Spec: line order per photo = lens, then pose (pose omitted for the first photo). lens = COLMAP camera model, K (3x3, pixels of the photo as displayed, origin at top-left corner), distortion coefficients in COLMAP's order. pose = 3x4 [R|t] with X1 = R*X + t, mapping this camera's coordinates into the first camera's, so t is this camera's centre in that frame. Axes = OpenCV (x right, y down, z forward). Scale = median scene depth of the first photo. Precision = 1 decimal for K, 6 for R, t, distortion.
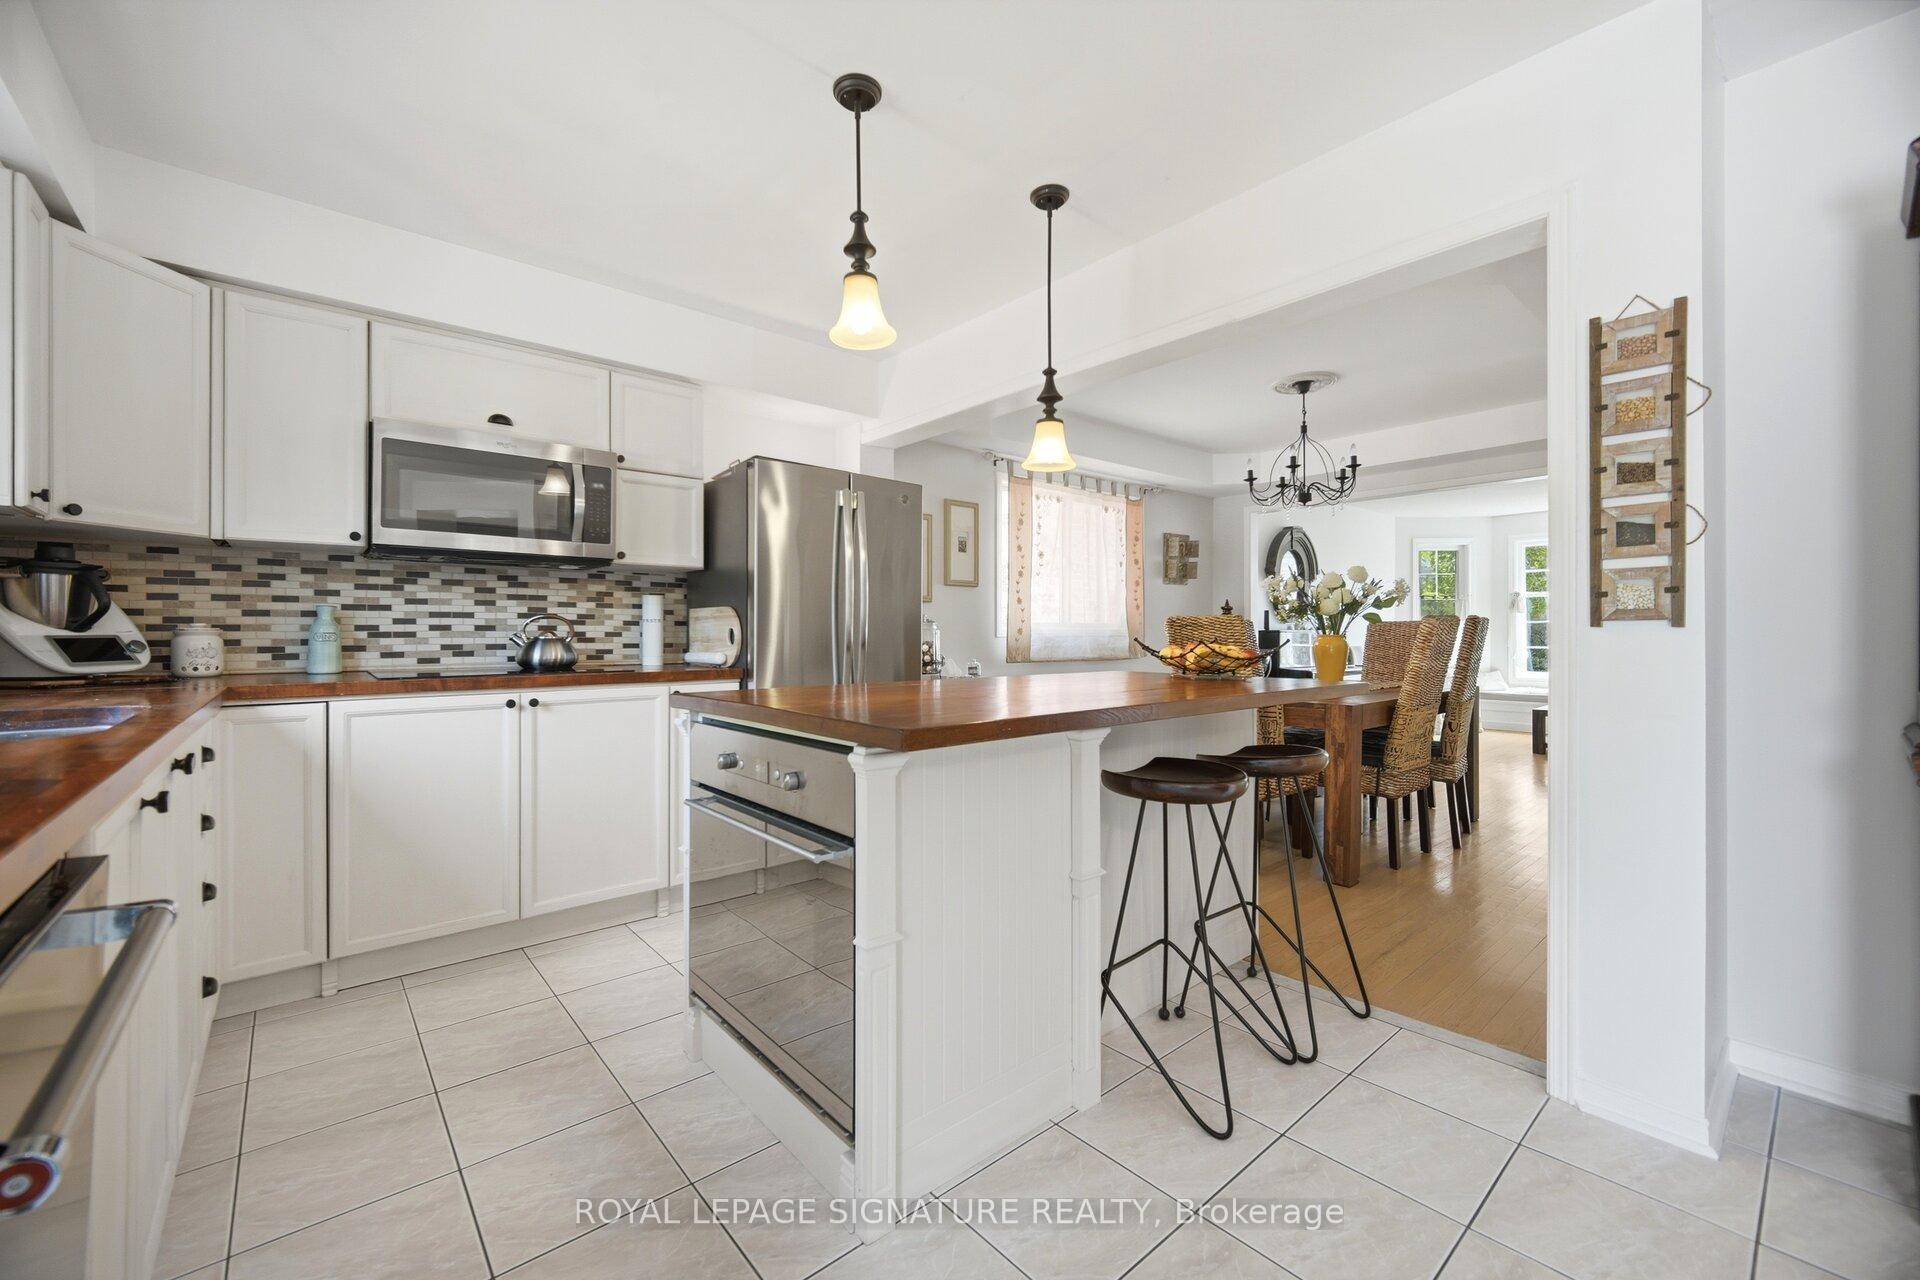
lens RADIAL K [[769.1, 0, 986.5], [0, 769.1, 630.0], [0, 0, 1]] dist [-0.004163, -0.000200]
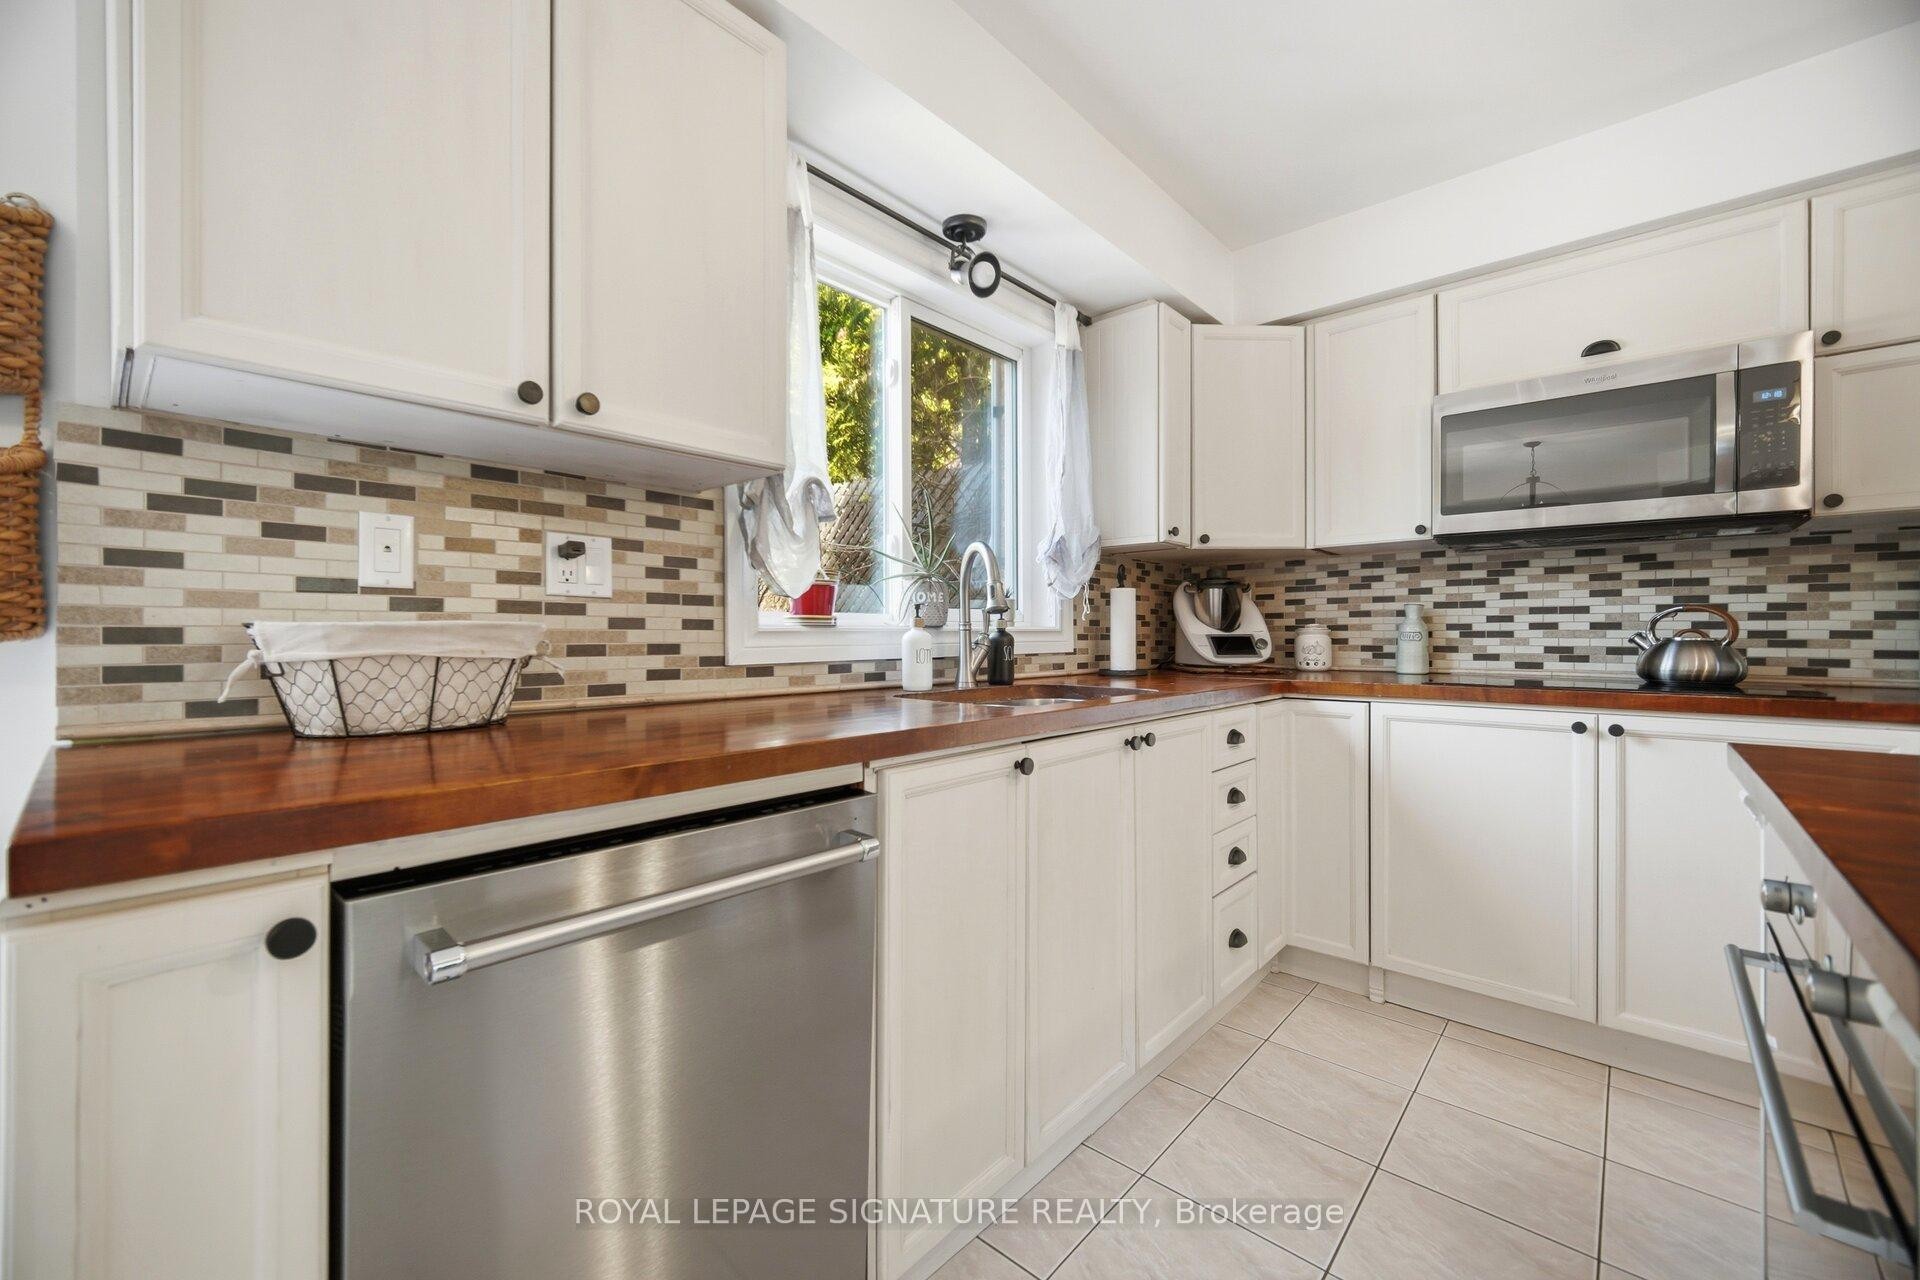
lens RADIAL K [[769.1, 0, 906.6], [0, 769.1, 635.8], [0, 0, 1]] dist [-0.004163, -0.000200]
pose [[0.079359, 0.003869, -0.996839, 0.056032], [0.004346, 0.999982, 0.004227, 0.001171], [0.996837, -0.004667, 0.079341, 0.249617]]
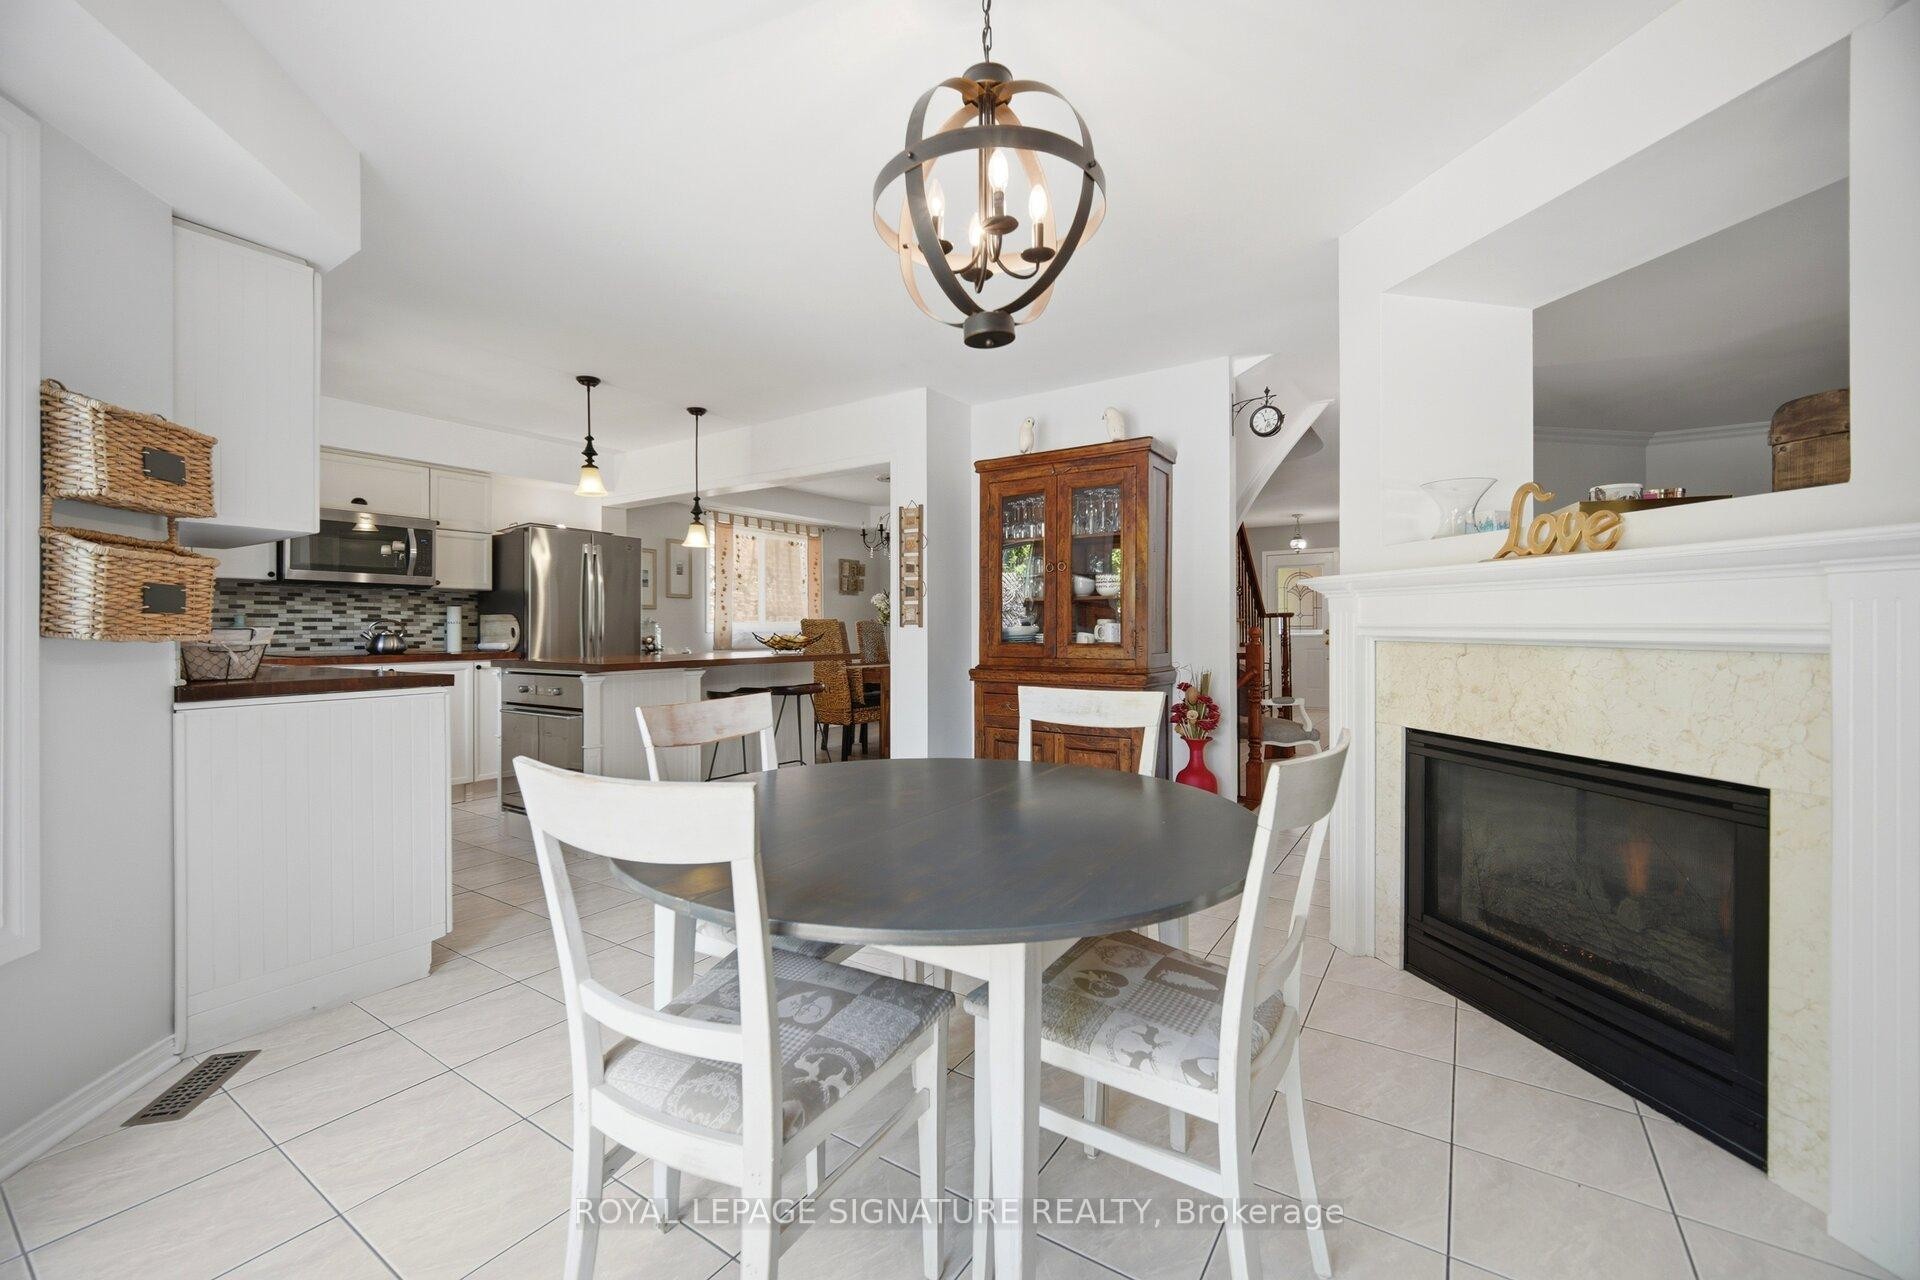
lens RADIAL K [[769.1, 0, 968.0], [0, 769.1, 625.3], [0, 0, 1]] dist [-0.004163, -0.000200]
pose [[0.967977, -0.002160, 0.251030, 0.205773], [0.002245, 0.999997, -0.000055, -0.005167], [-0.251029, 0.000616, 0.967979, -0.869777]]
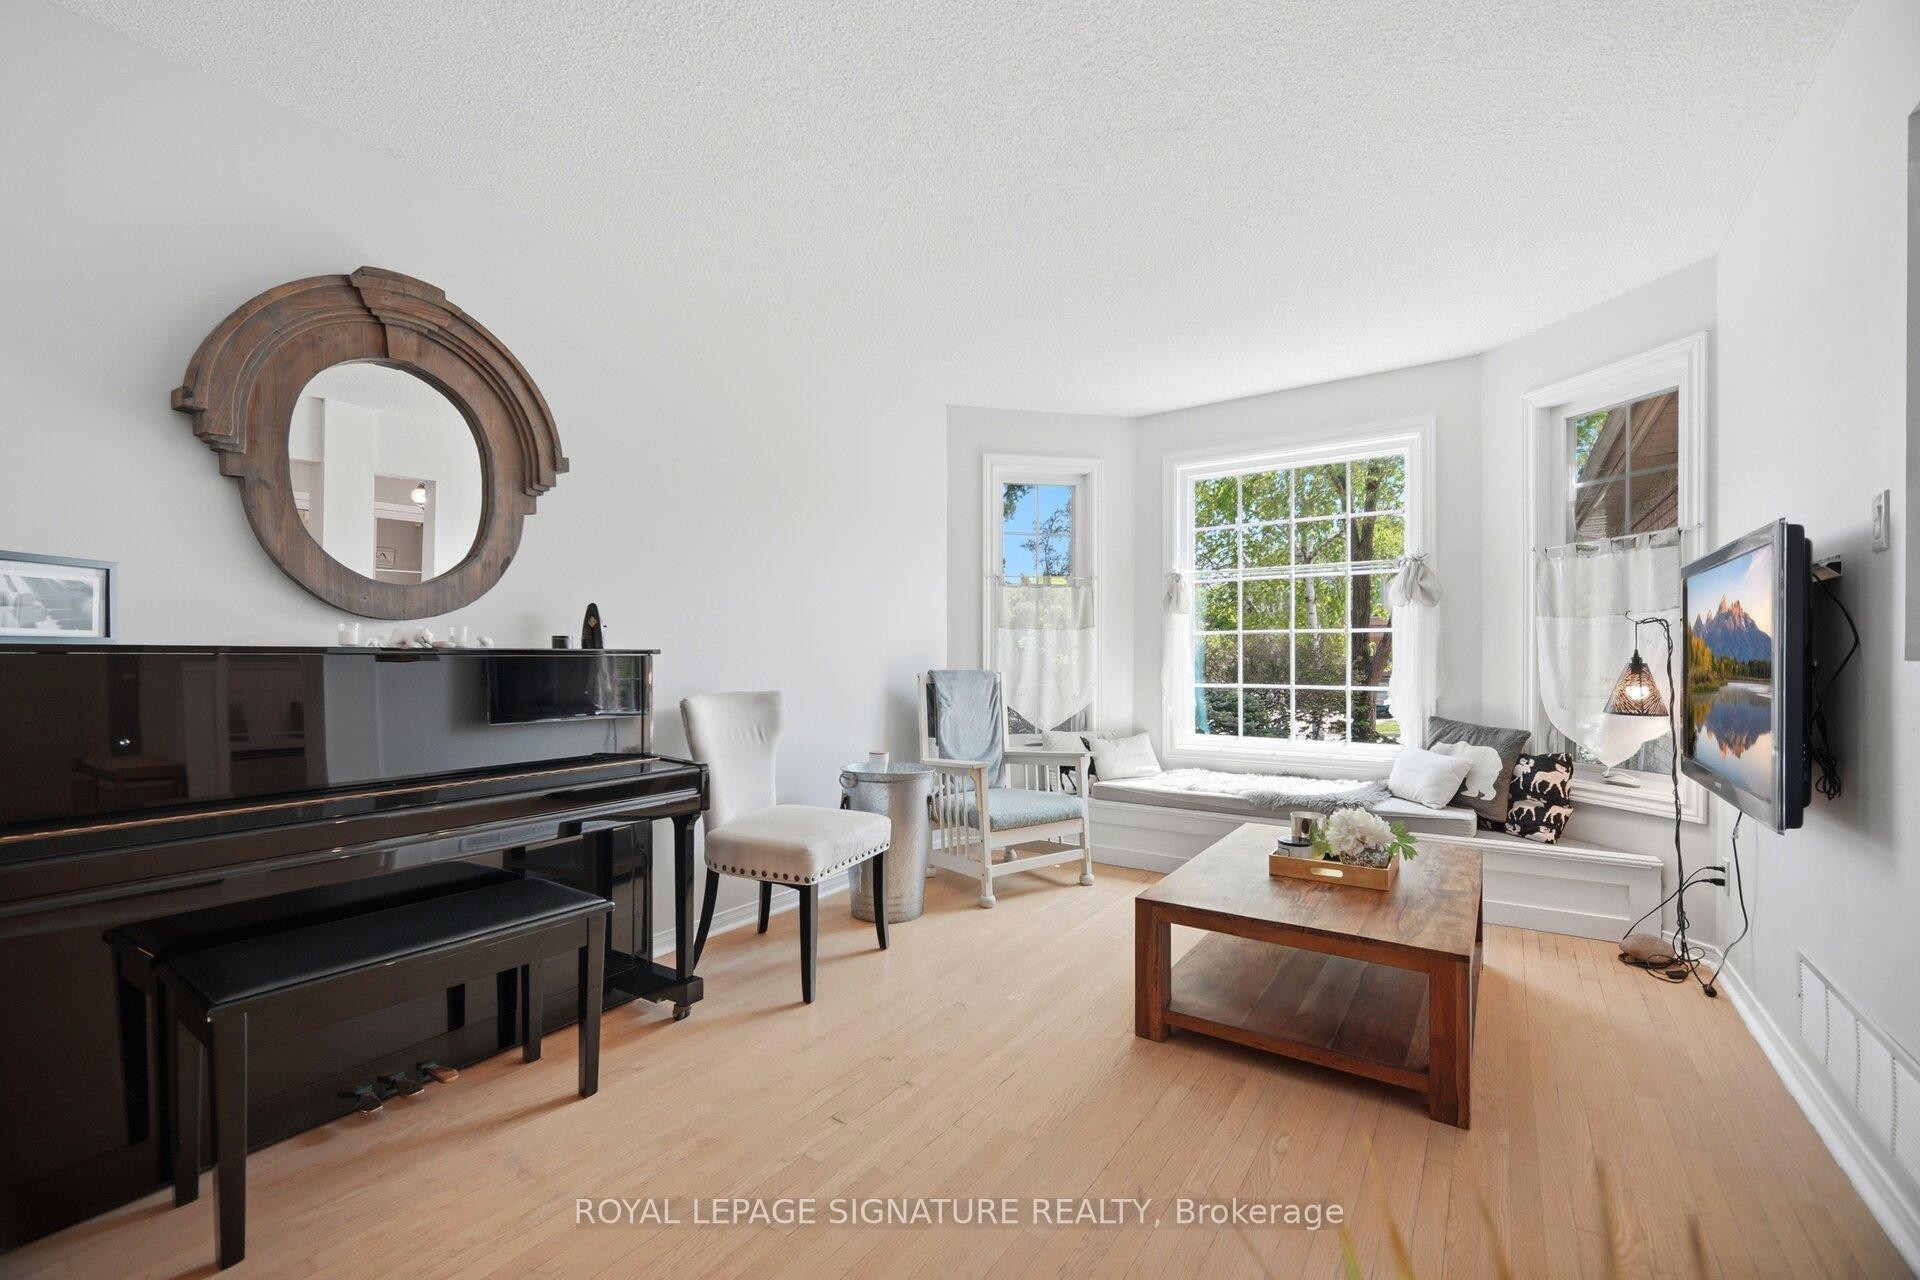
lens RADIAL K [[781.9, 0, 989.9], [0, 781.9, 655.1], [0, 0, 1]] dist [-0.002517, -0.000184]
pose [[0.965969, -0.002410, 0.258647, 1.251435], [0.000745, 0.999978, 0.006536, 0.001380], [-0.258657, -0.006121, 0.965950, 1.544414]]
